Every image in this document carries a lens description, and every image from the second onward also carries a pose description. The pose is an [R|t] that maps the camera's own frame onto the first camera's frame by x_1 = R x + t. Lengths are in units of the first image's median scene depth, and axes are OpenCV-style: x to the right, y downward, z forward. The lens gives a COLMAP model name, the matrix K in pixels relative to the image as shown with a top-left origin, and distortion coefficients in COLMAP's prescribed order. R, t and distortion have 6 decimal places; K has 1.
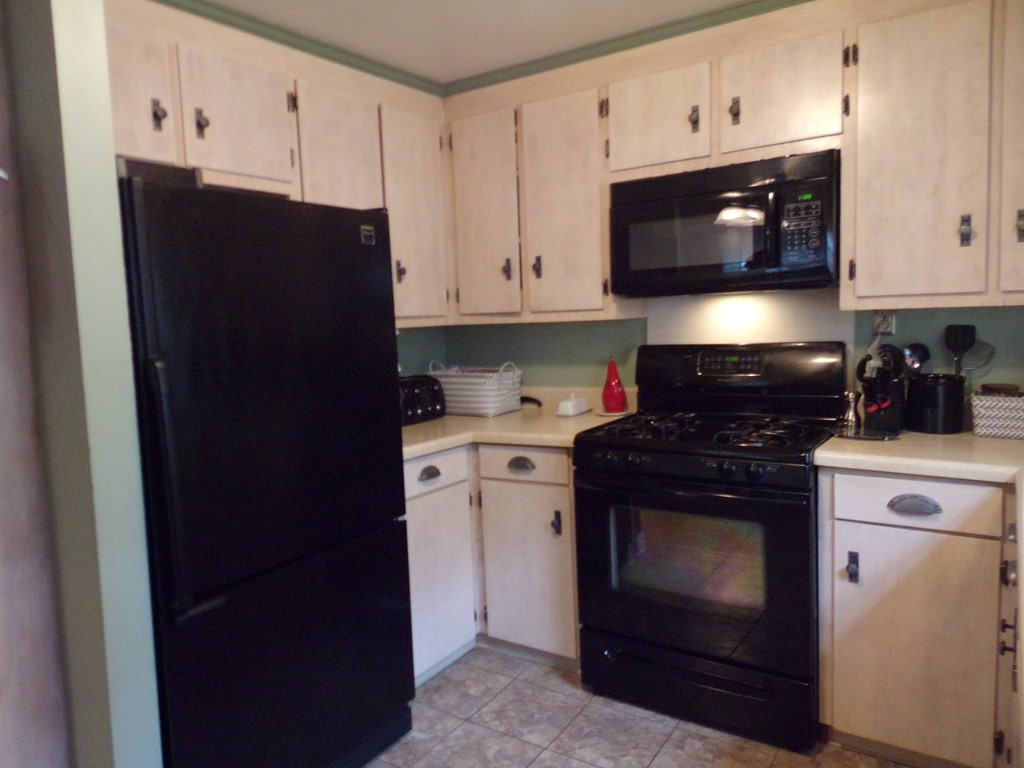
lens RADIAL K [[716.2, 0, 493.8], [0, 716.2, 380.0], [0, 0, 1]] dist [0.089485, -0.103874]
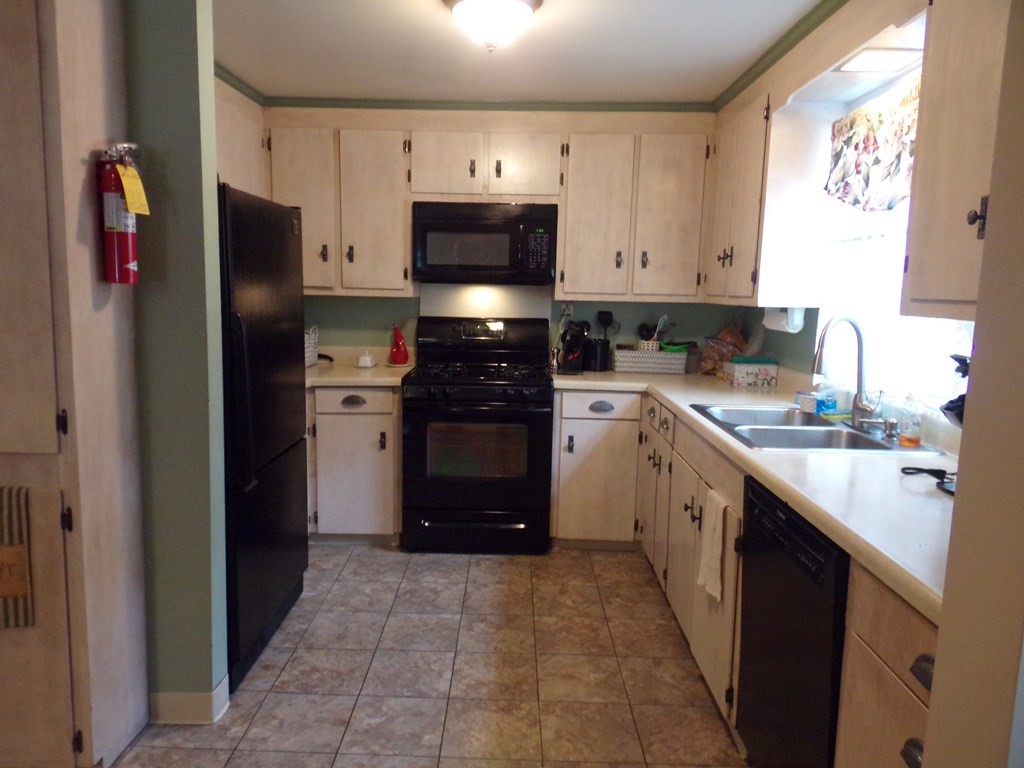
lens RADIAL K [[716.2, 0, 493.8], [0, 716.2, 380.0], [0, 0, 1]] dist [0.089485, -0.103874]
pose [[0.840768, -0.014109, 0.541212, -0.544511], [-0.003921, 0.999475, 0.032147, 0.037942], [-0.541381, -0.029150, 0.840272, -0.330867]]
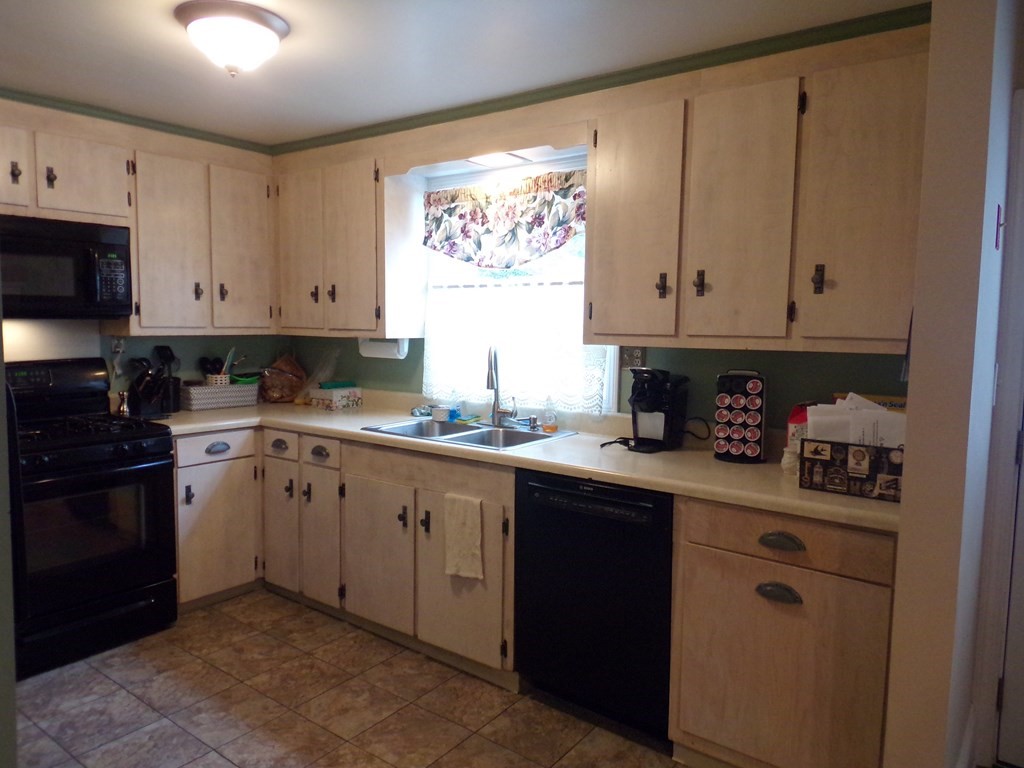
lens RADIAL K [[716.2, 0, 493.8], [0, 716.2, 380.0], [0, 0, 1]] dist [0.089485, -0.103874]
pose [[0.062532, -0.047001, 0.996936, -0.932733], [0.077117, 0.996132, 0.042126, -0.011486], [-0.995059, 0.074246, 0.065915, 0.177081]]
